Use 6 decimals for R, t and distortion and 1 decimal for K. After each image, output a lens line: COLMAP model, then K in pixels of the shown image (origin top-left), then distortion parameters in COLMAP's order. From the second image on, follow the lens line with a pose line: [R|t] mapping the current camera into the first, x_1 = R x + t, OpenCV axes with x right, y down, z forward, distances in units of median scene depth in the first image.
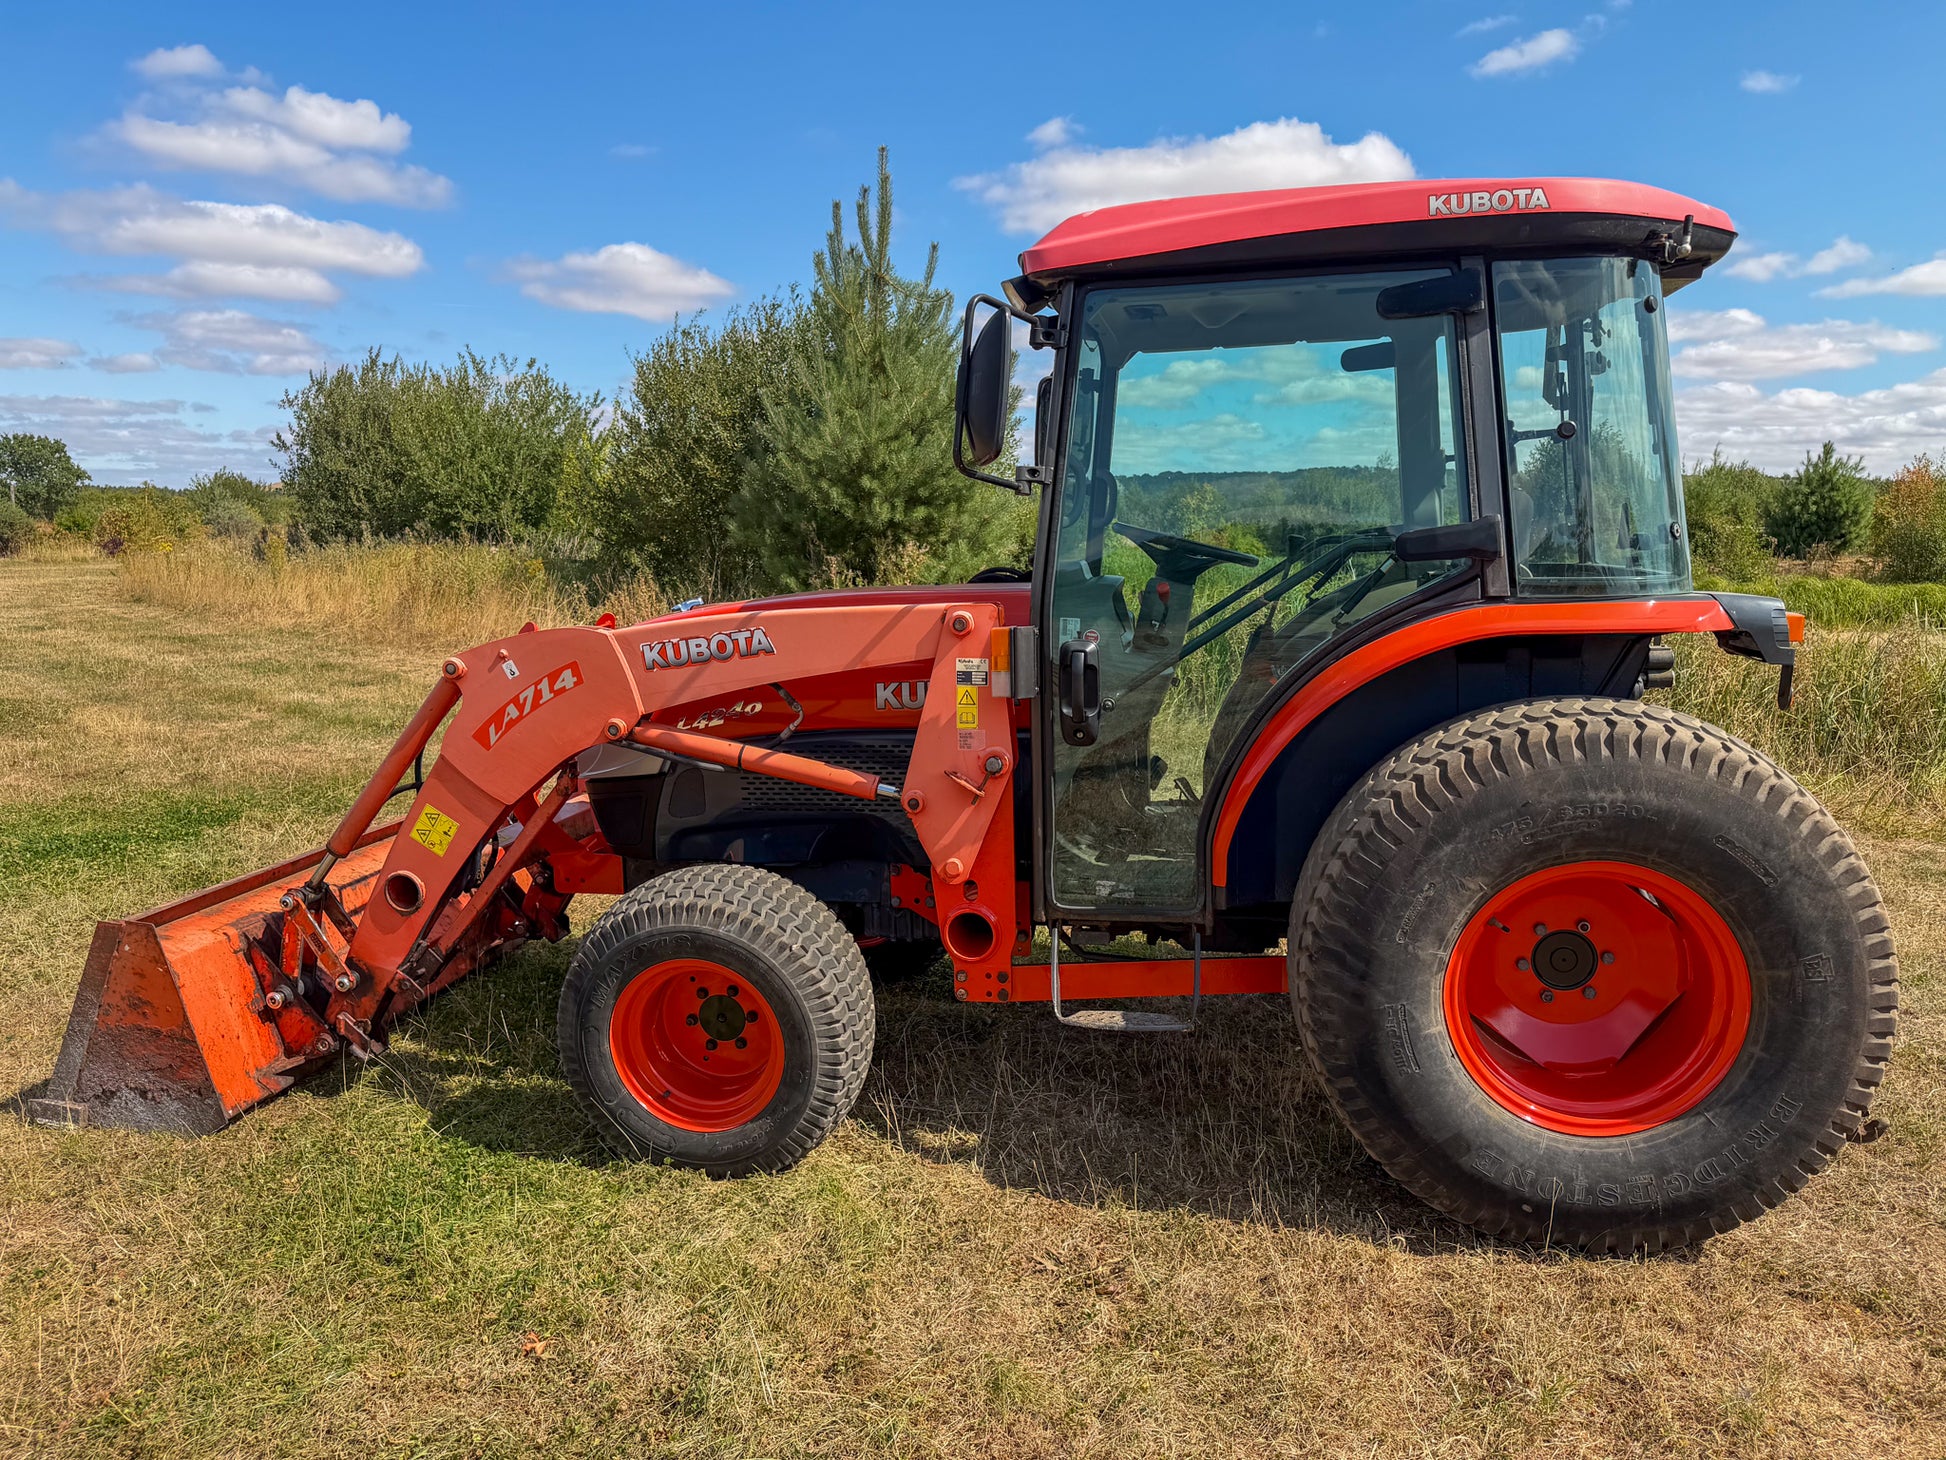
lens RADIAL K [[1389.5, 0, 928.9], [0, 1389.5, 729.4], [0, 0, 1]] dist [0.095224, -0.120245]
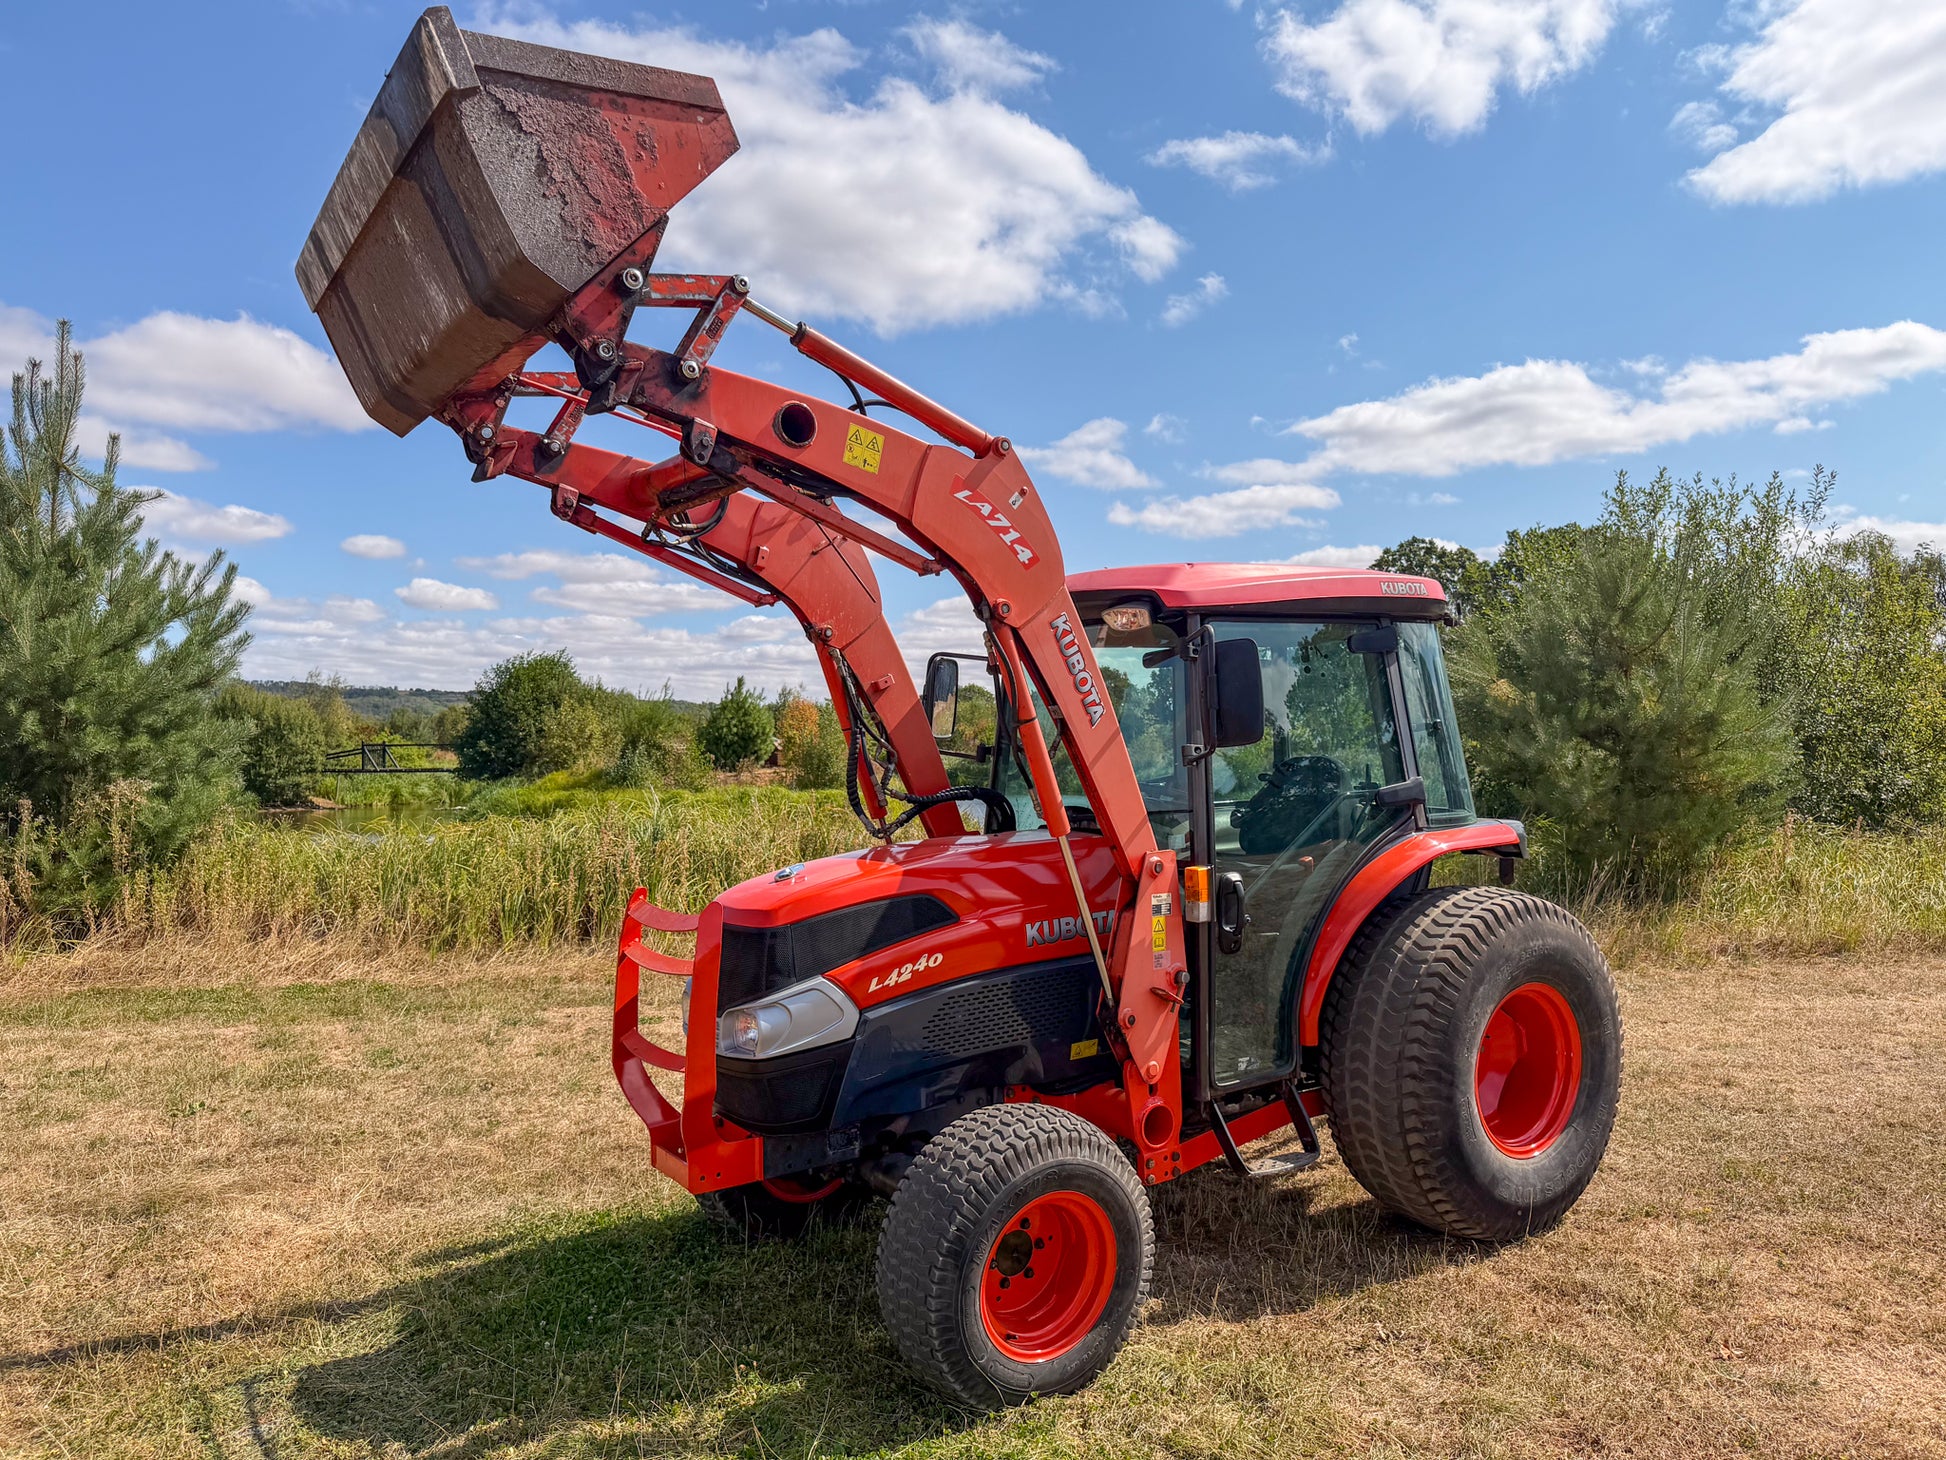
lens RADIAL K [[1405.4, 0, 967.7], [0, 1405.4, 752.4], [0, 0, 1]] dist [0.005576, -0.008141]
pose [[0.702490, -0.011296, 0.711604, -0.926031], [0.106543, 0.990276, -0.089458, -0.078696], [-0.703674, 0.138660, 0.696862, 0.222861]]
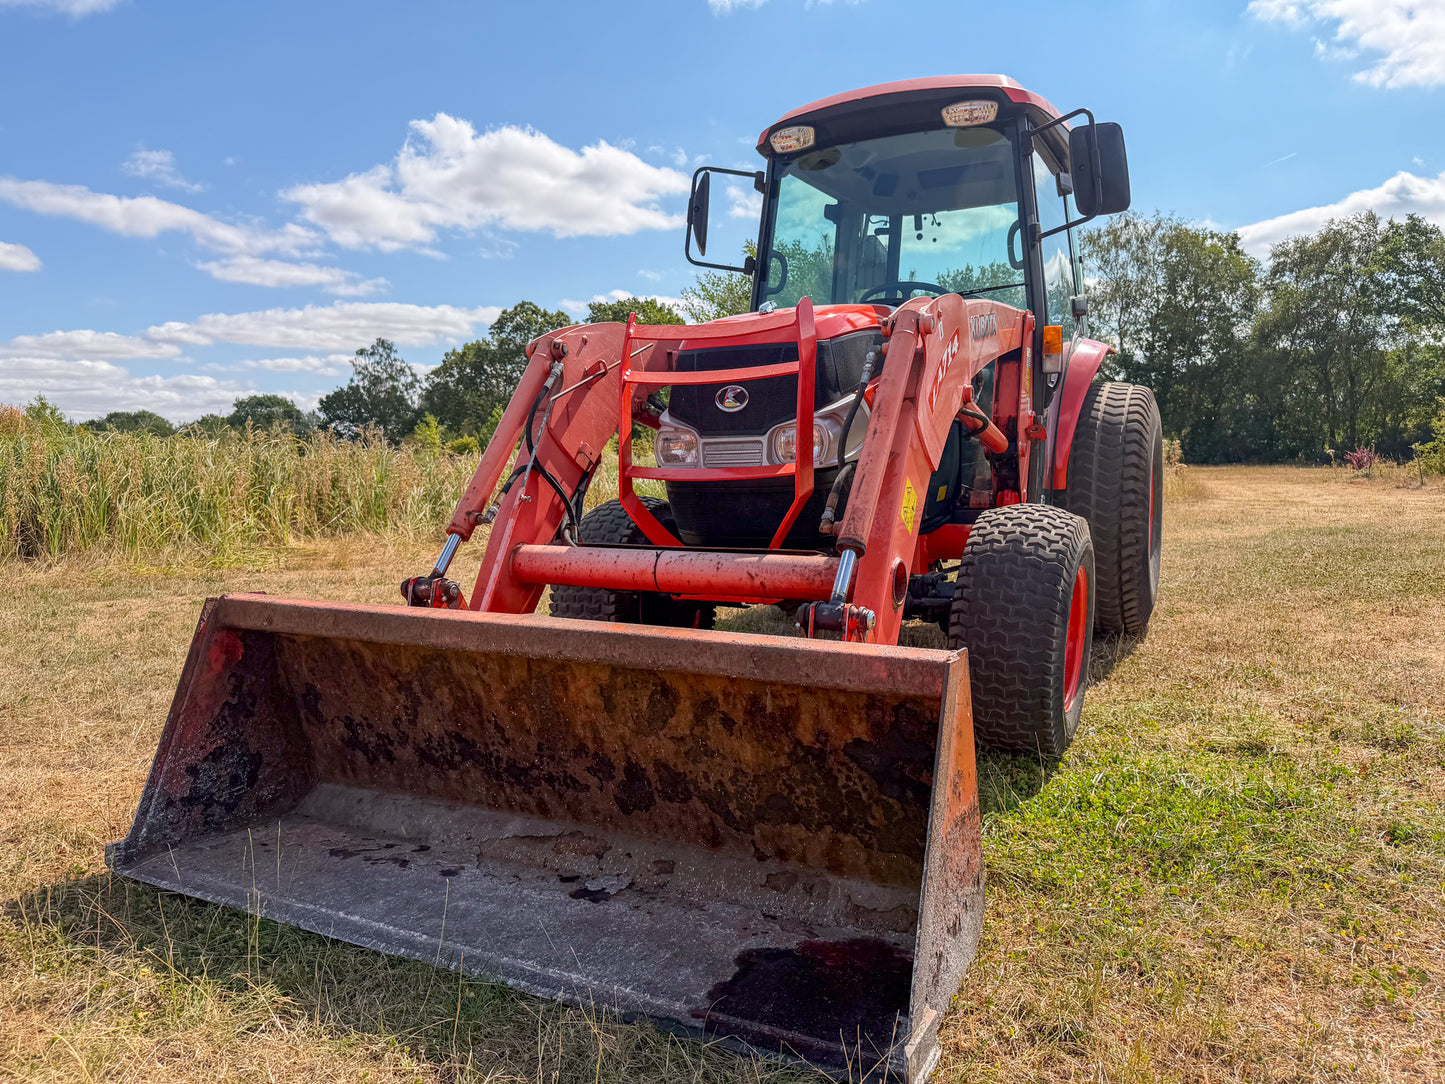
lens RADIAL K [[1025.3, 0, 722.5], [0, 1025.3, 542.0], [0, 0, 1]] dist [0.040237, -0.047044]
pose [[0.252812, -0.085264, 0.963751, -1.063497], [0.156124, 0.986650, 0.046335, 0.048098], [-0.954836, 0.138751, 0.262748, 0.997919]]
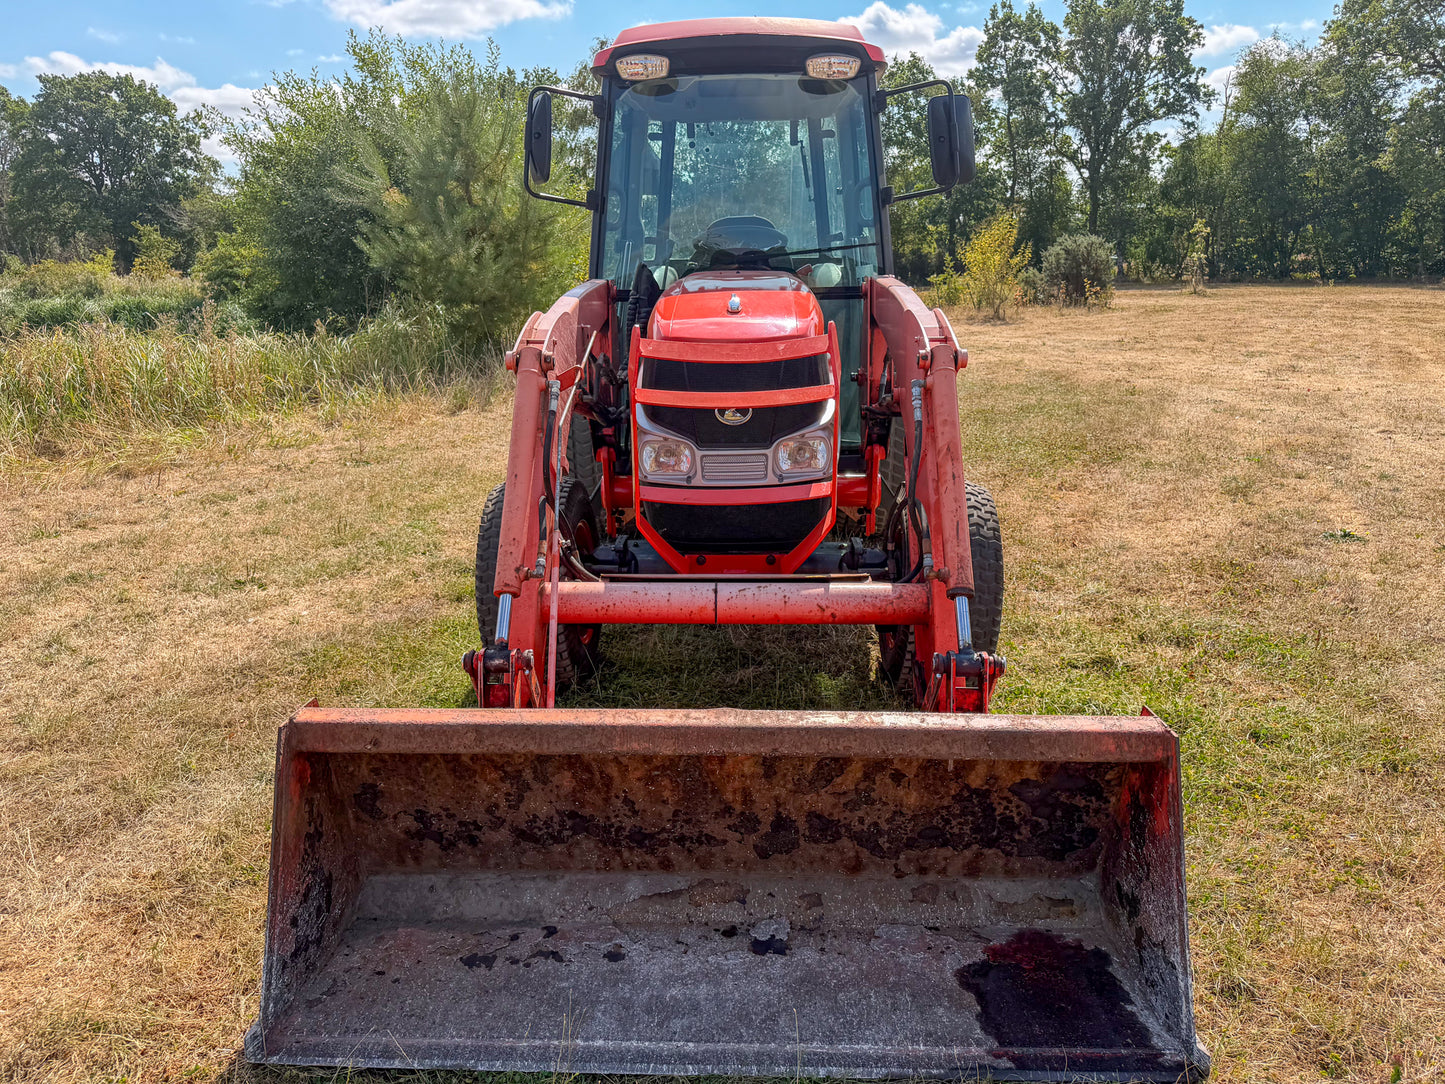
lens RADIAL K [[1025.3, 0, 722.5], [0, 1025.3, 542.0], [0, 0, 1]] dist [0.040237, -0.047044]
pose [[-0.180464, -0.260624, 0.948424, -1.059359], [0.154363, 0.944802, 0.289000, -0.162783], [-0.971393, 0.198555, -0.130272, 1.322325]]
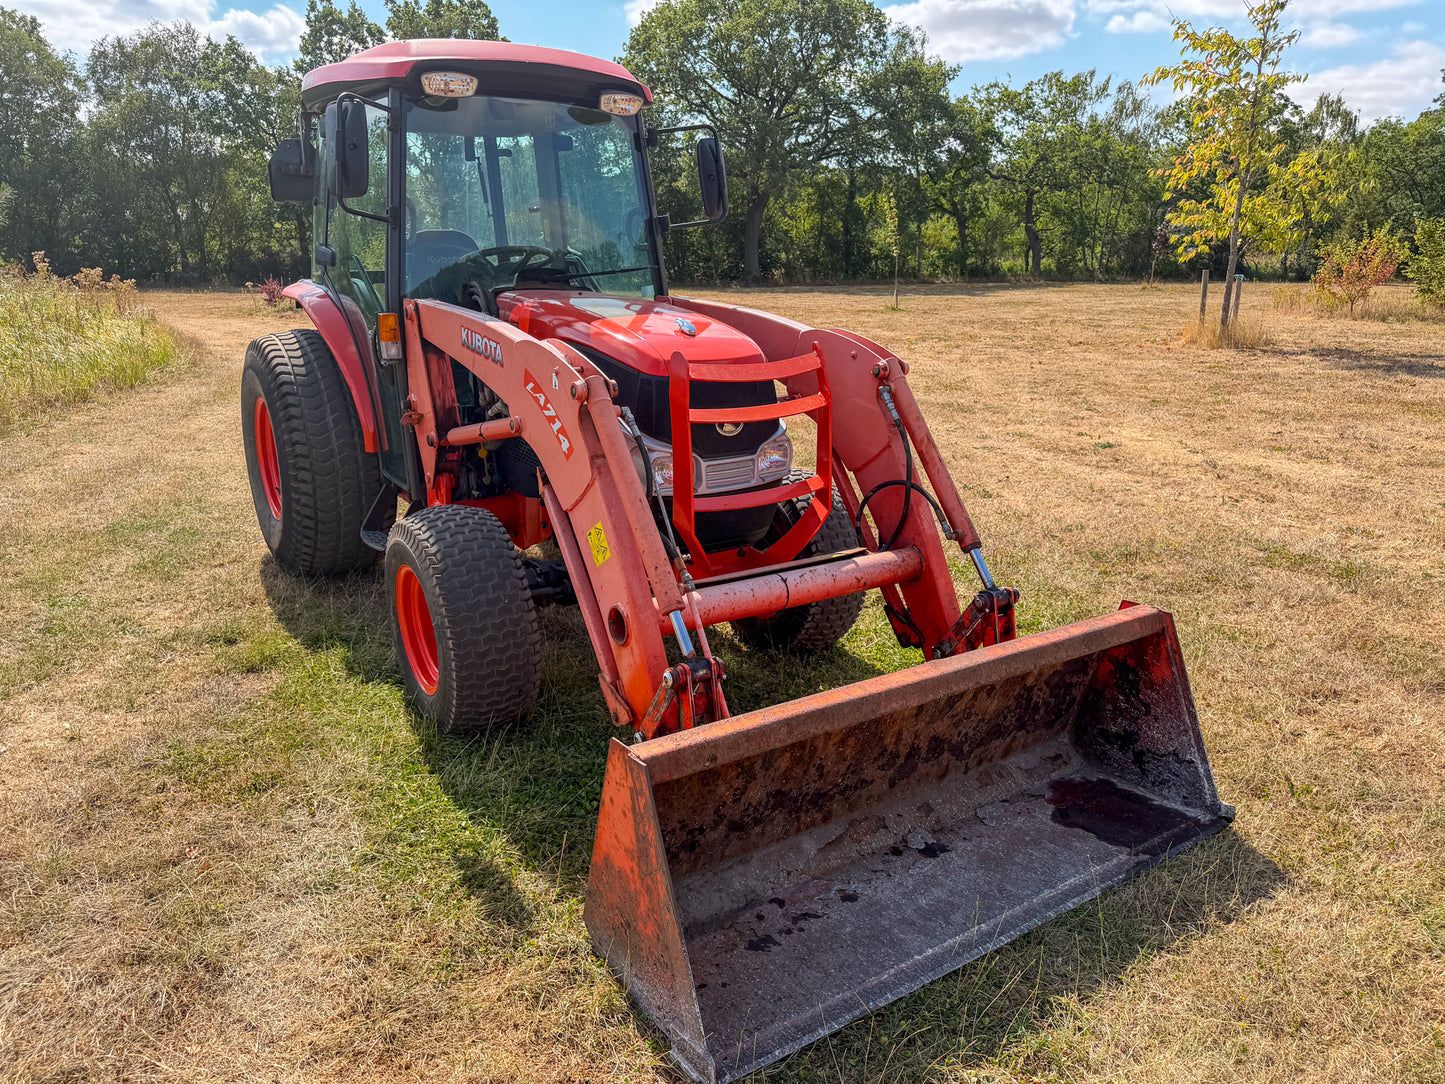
lens RADIAL K [[1018.6, 0, 722.5], [0, 1018.6, 542.0], [0, 0, 1]] dist [0.067265, -0.083801]
pose [[-0.718129, -0.191010, 0.669183, -0.887093], [0.097443, 0.924521, 0.368463, -0.261541], [-0.689054, 0.329811, -0.645314, 1.807560]]
